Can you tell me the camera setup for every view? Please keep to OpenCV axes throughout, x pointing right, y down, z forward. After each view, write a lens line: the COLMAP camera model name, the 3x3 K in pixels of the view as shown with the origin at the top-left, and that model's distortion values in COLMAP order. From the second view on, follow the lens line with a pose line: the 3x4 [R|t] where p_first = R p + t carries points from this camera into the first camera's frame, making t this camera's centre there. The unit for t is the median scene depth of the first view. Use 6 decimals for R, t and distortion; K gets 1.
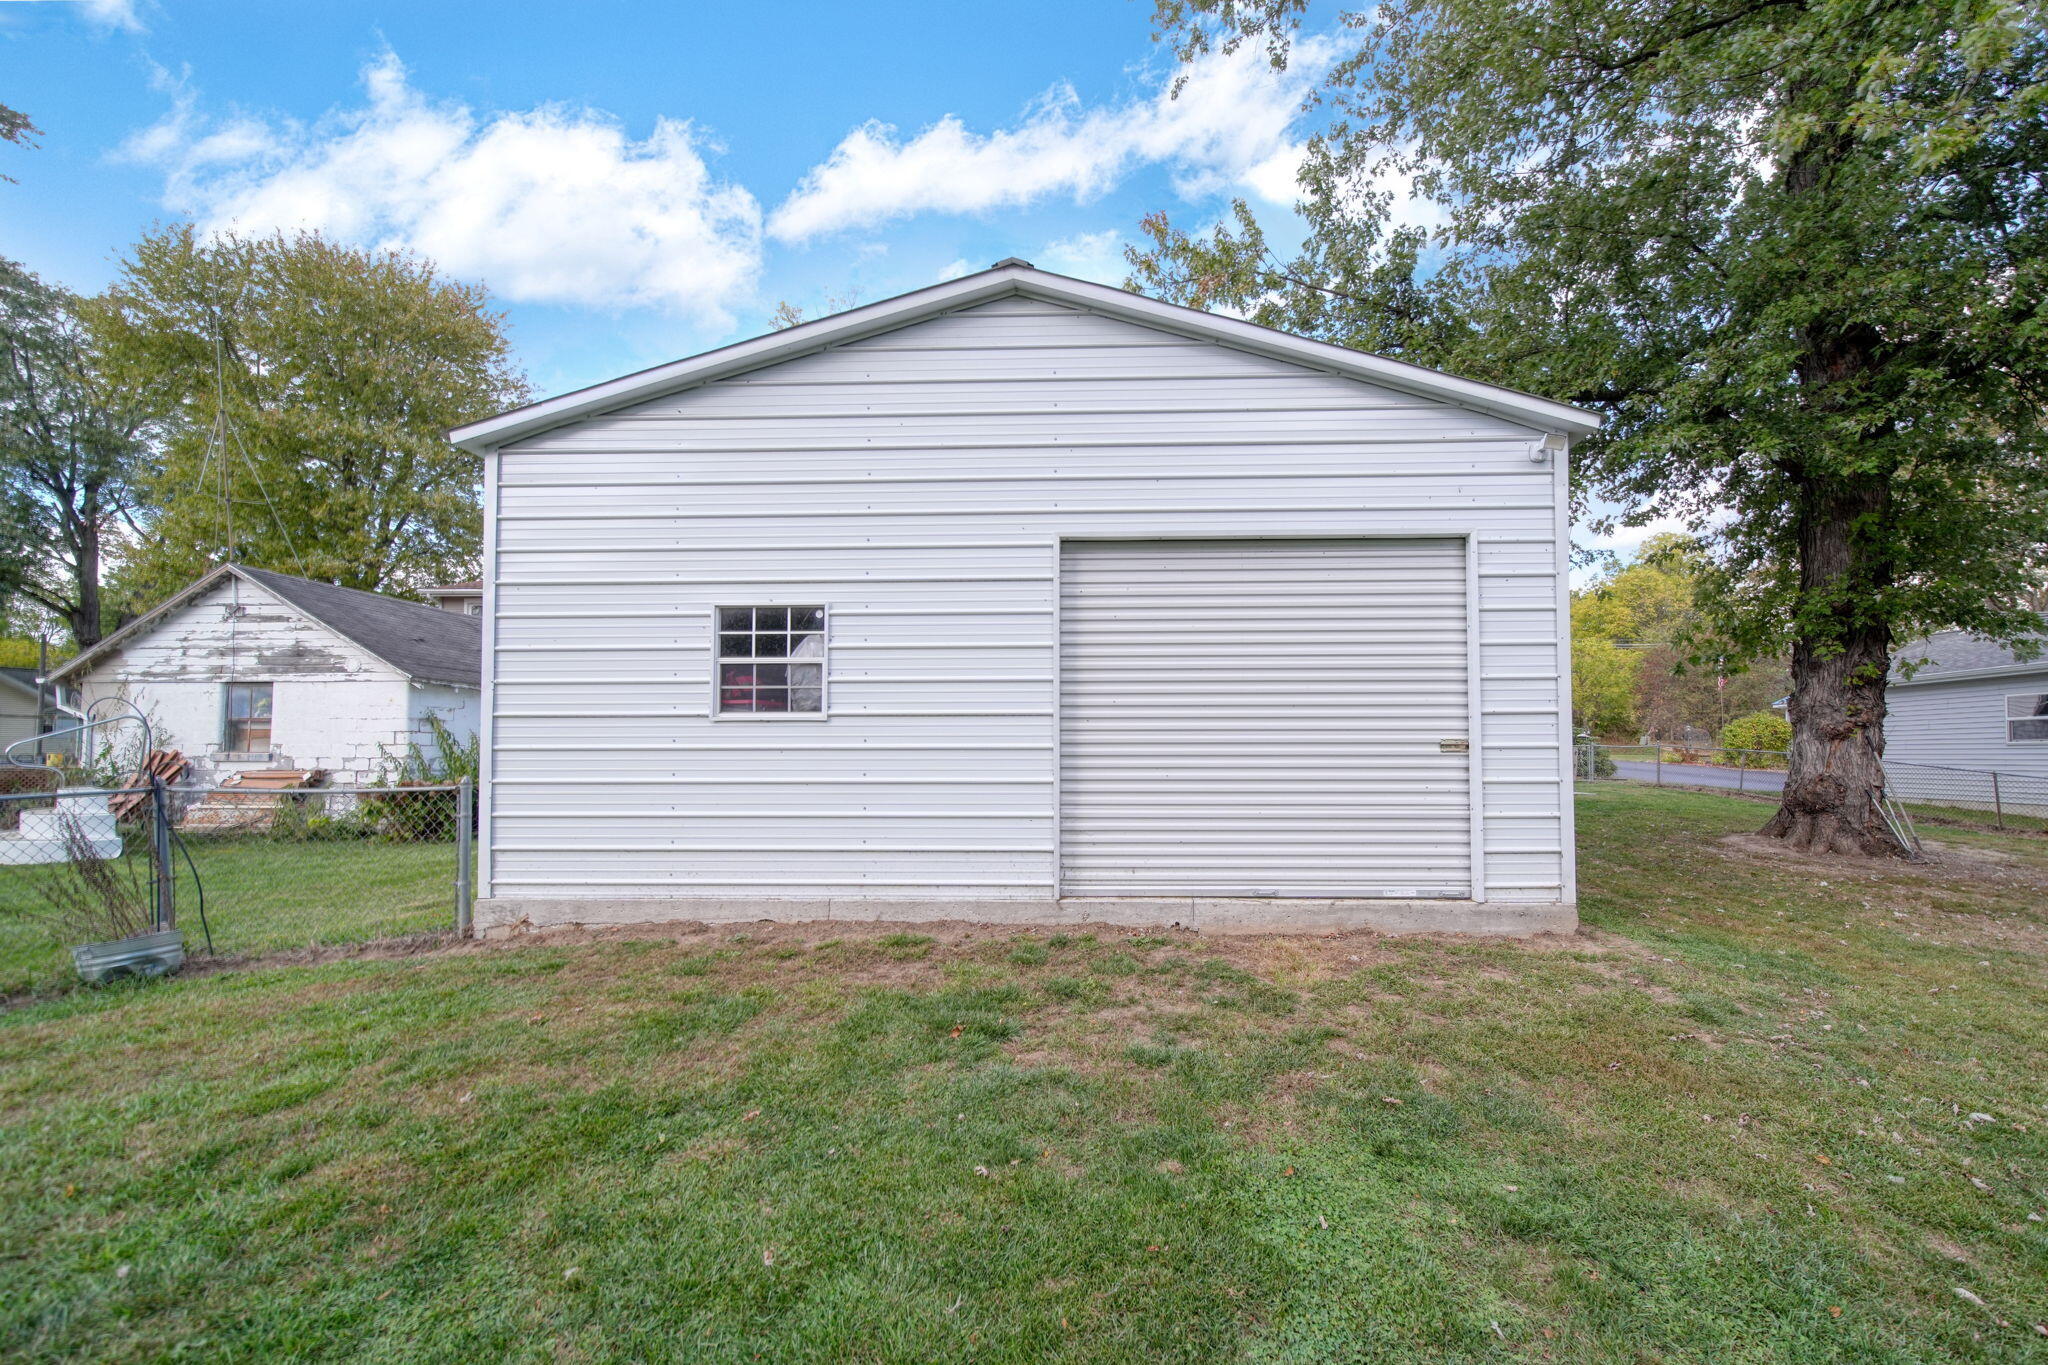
lens RADIAL K [[872.4, 0, 1058.6], [0, 872.4, 727.1], [0, 0, 1]] dist [-0.002079, -0.000246]
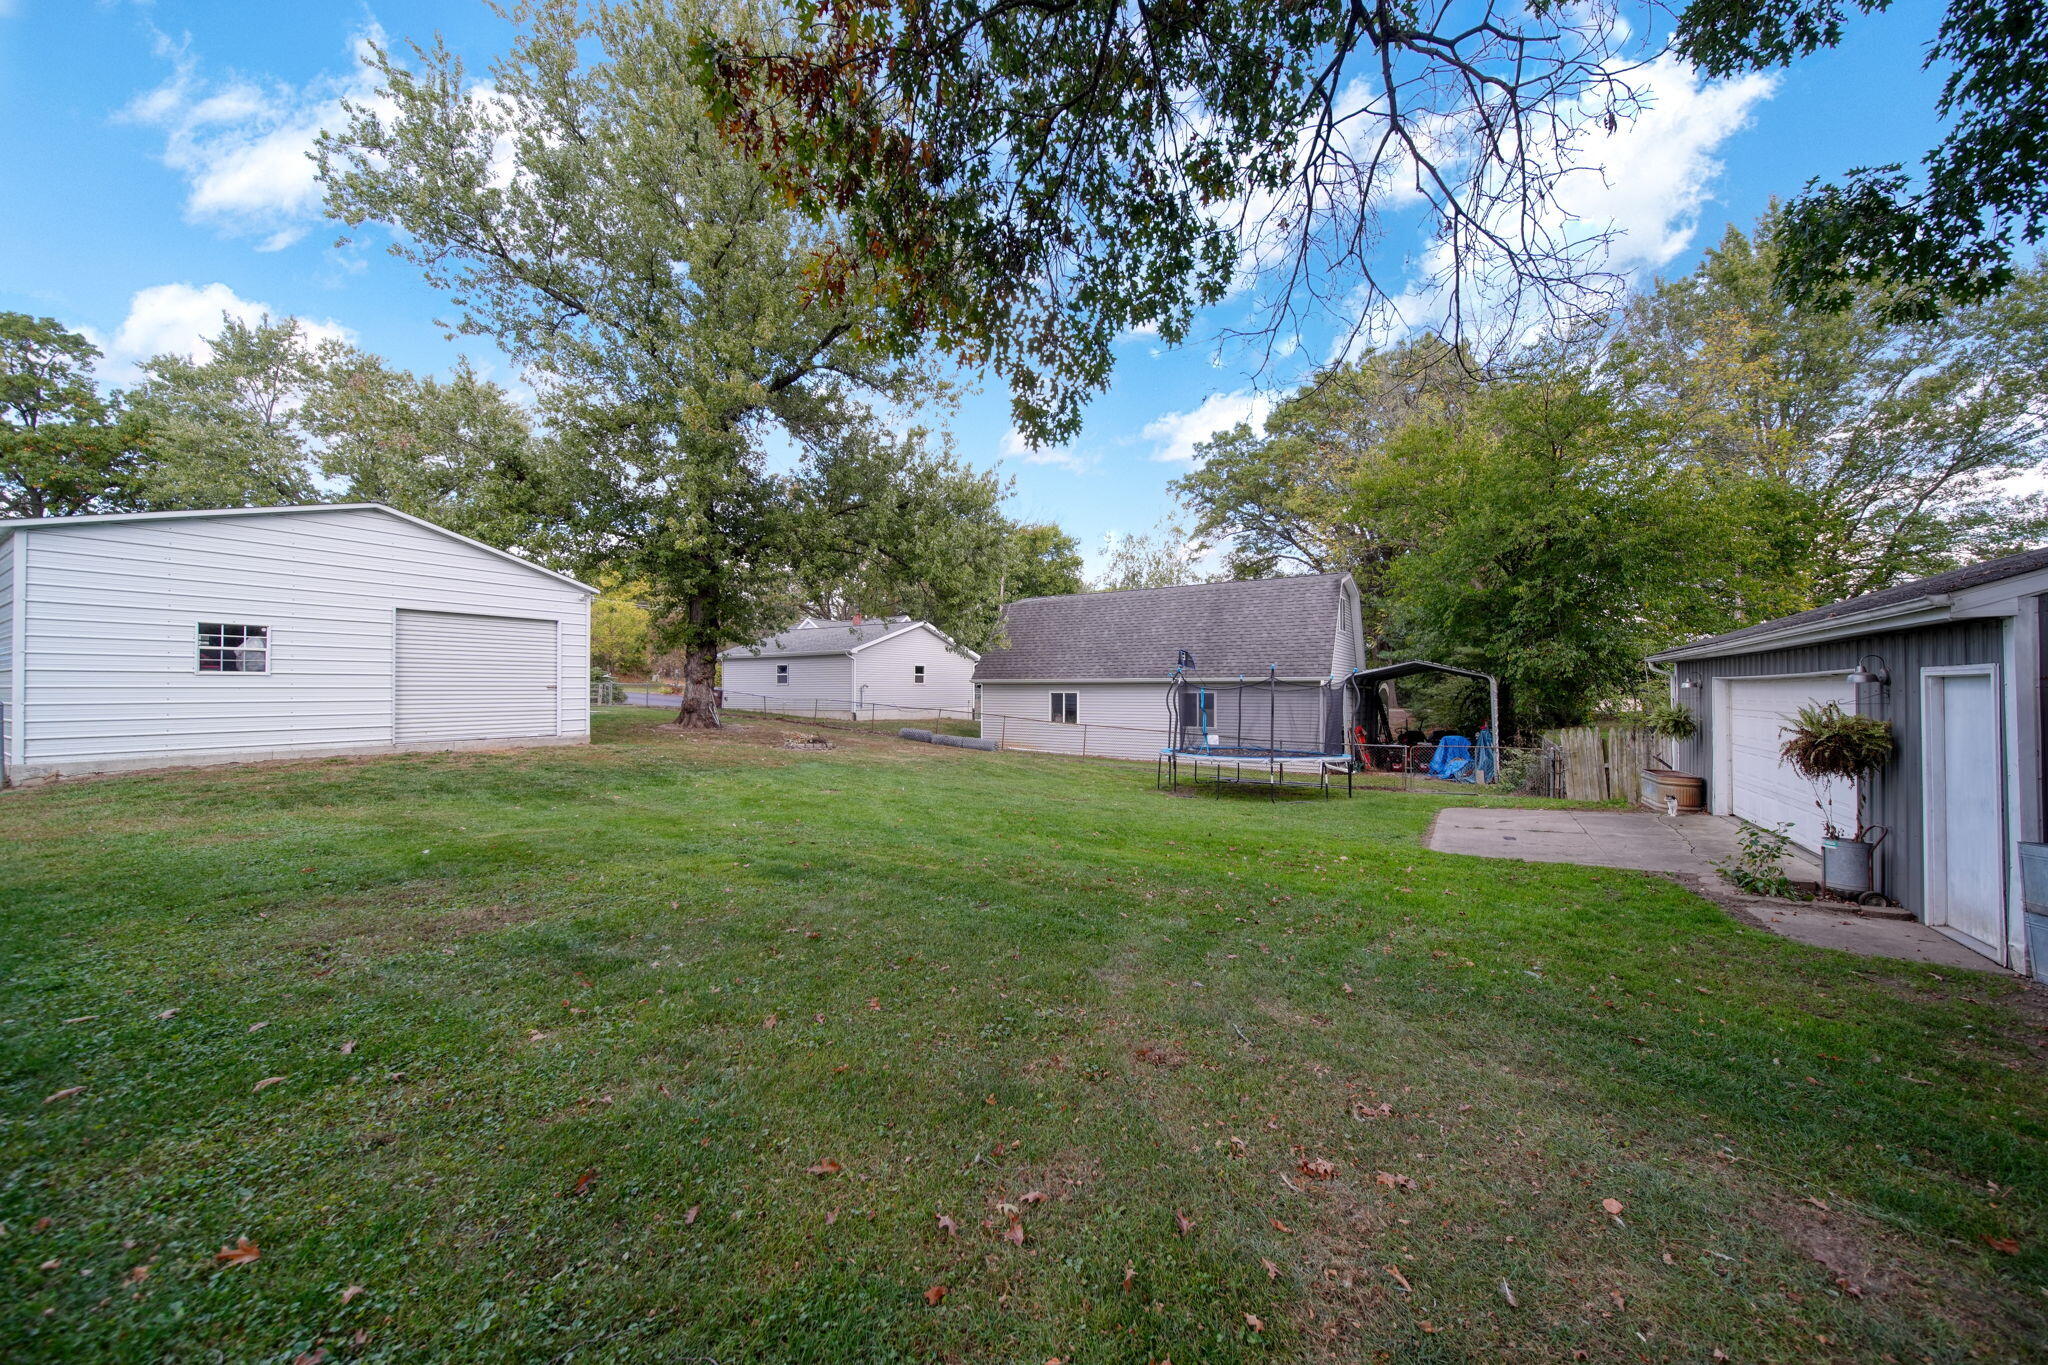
lens RADIAL K [[744.1, 0, 1028.0], [0, 744.1, 679.4], [0, 0, 1]] dist [0.000954, 0.000113]
pose [[0.497378, 0.011879, 0.867453, -0.976947], [-0.029384, 0.999563, 0.003160, -0.062967], [-0.867036, -0.027061, 0.497509, -1.744482]]
